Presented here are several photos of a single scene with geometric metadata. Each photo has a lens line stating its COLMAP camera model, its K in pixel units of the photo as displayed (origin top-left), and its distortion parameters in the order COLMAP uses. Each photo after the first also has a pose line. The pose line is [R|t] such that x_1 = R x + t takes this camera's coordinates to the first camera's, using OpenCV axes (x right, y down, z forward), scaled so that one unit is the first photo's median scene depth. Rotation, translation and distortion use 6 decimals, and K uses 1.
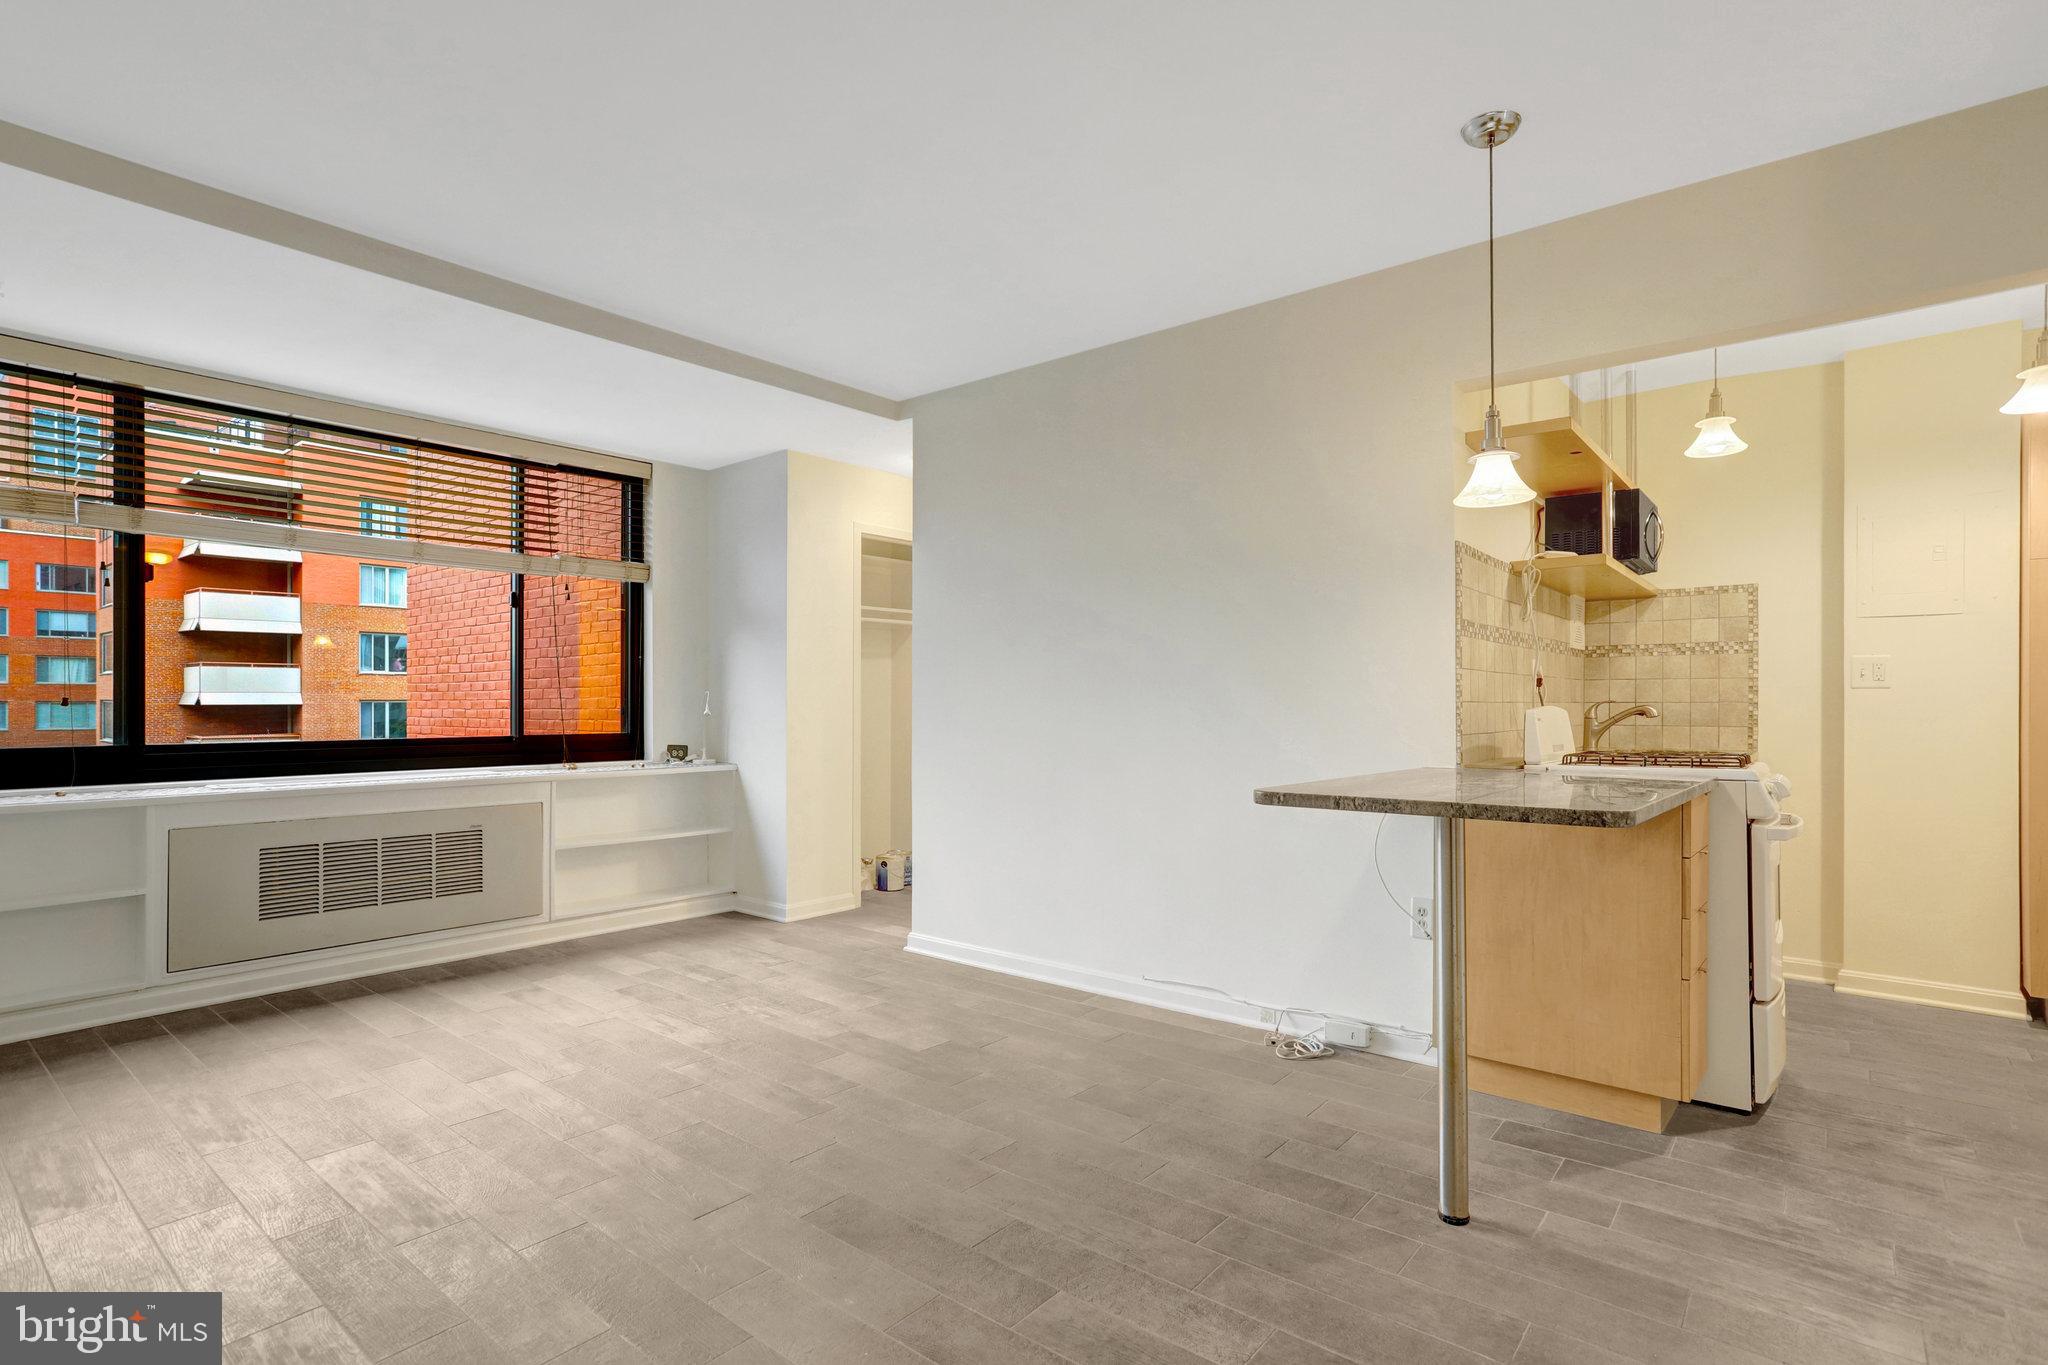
lens RADIAL K [[1015.3, 0, 1030.2], [0, 1015.3, 699.7], [0, 0, 1]] dist [-0.039781, 0.032040]
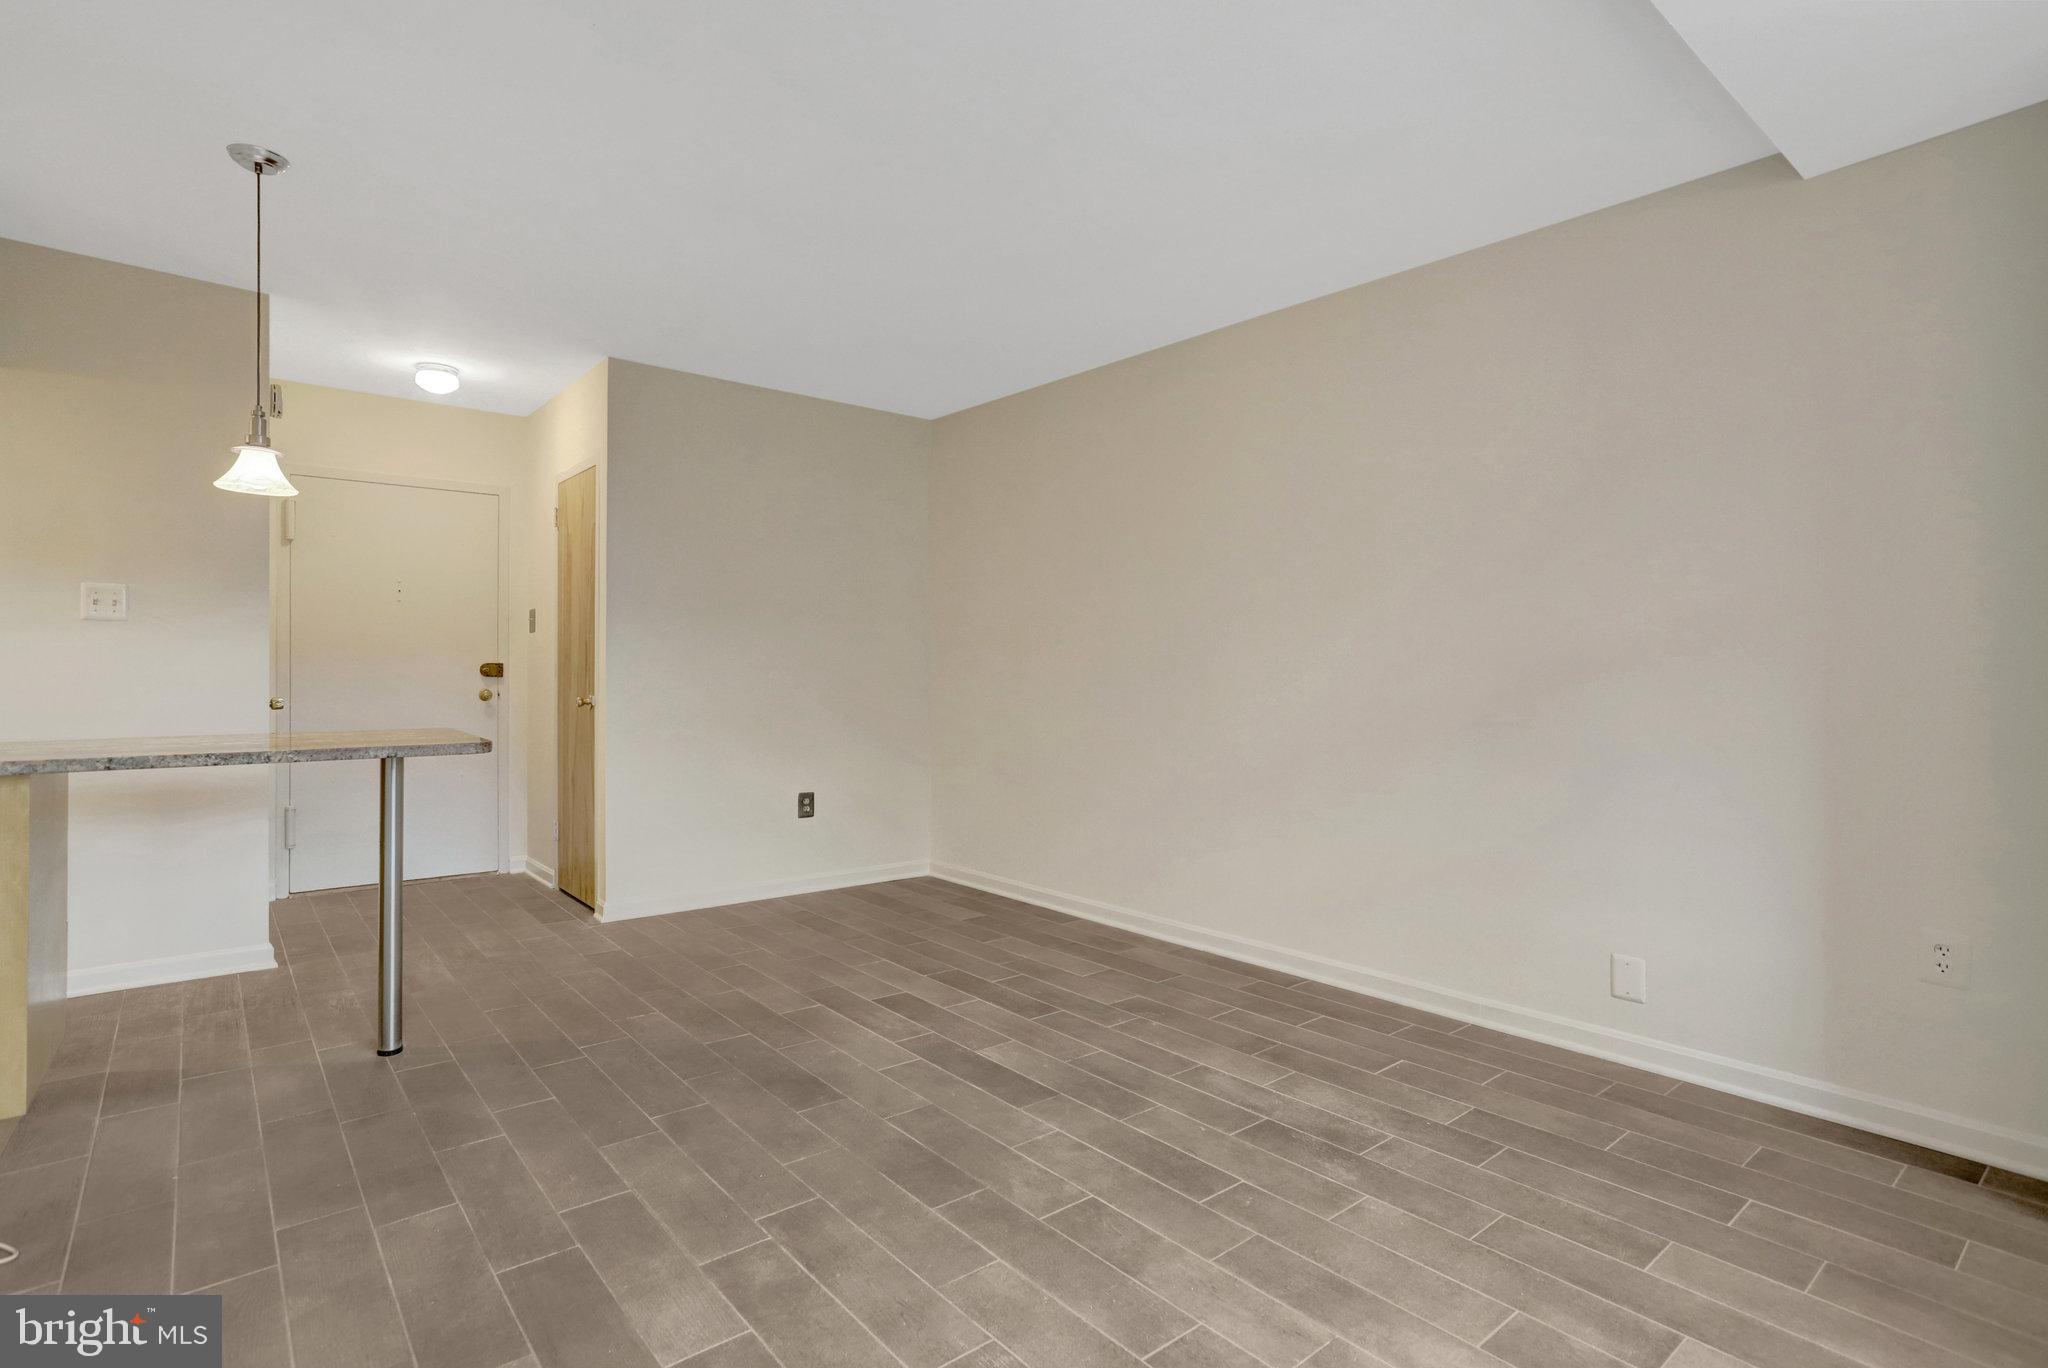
lens RADIAL K [[1004.9, 0, 1020.0], [0, 1004.9, 670.3], [0, 0, 1]] dist [-0.052966, 0.039864]
pose [[-0.980241, -0.003410, 0.197778, -0.347608], [-0.004396, 0.999980, -0.004544, 0.003585], [-0.197759, -0.005323, -0.980236, 1.111752]]
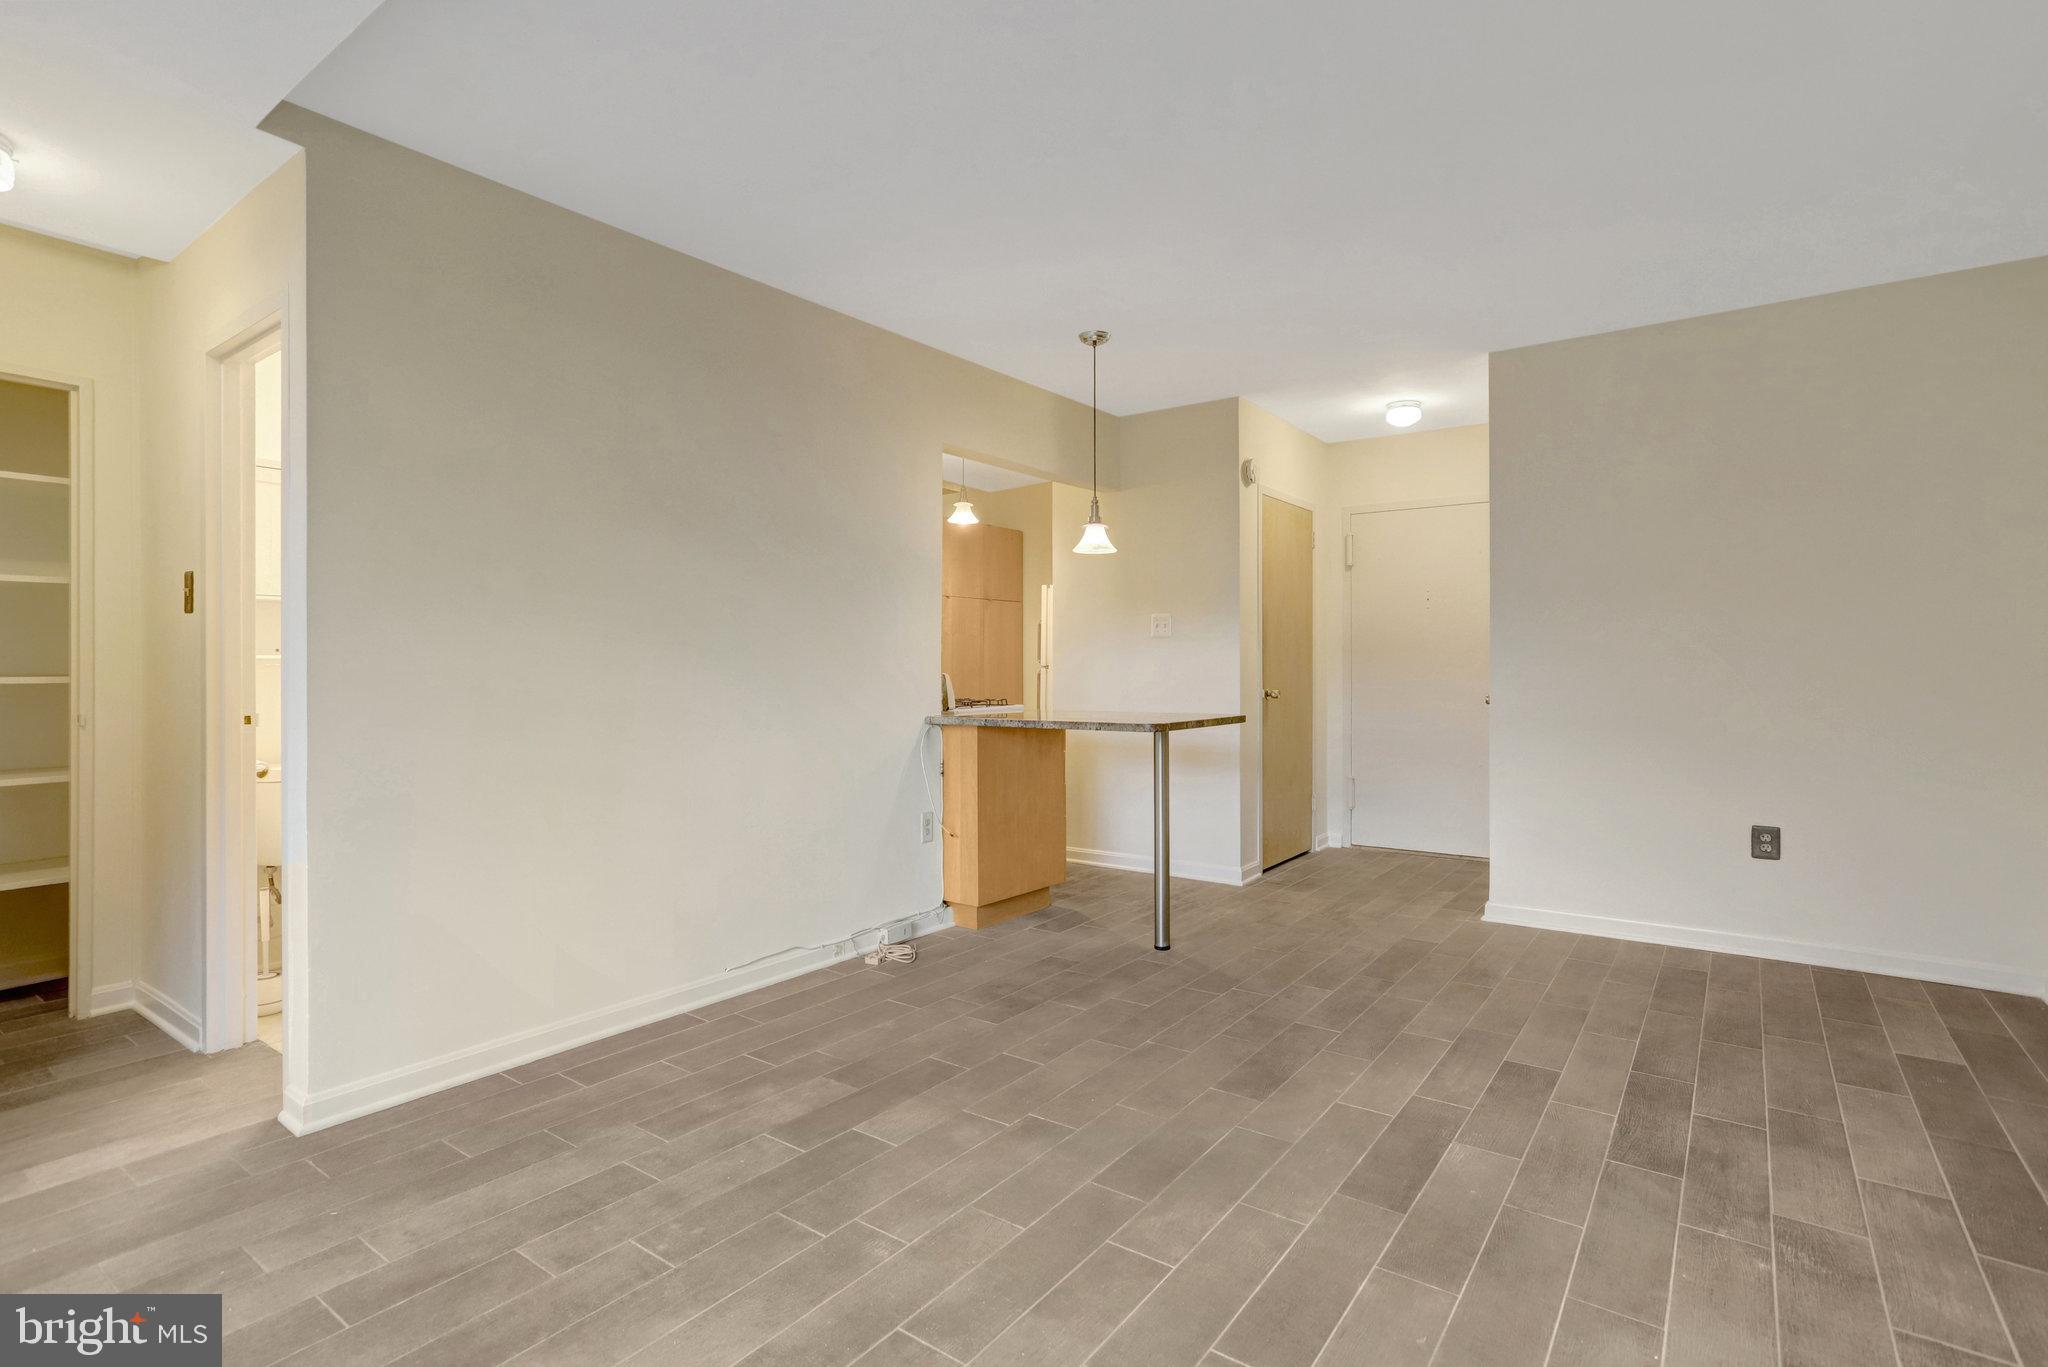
lens RADIAL K [[992.6, 0, 1046.0], [0, 992.6, 663.5], [0, 0, 1]] dist [-0.042196, 0.024223]
pose [[-0.065498, 0.003058, 0.997848, -0.718284], [-0.001442, 0.999994, -0.003159, -0.000080], [-0.997852, -0.001646, -0.065493, 0.694582]]
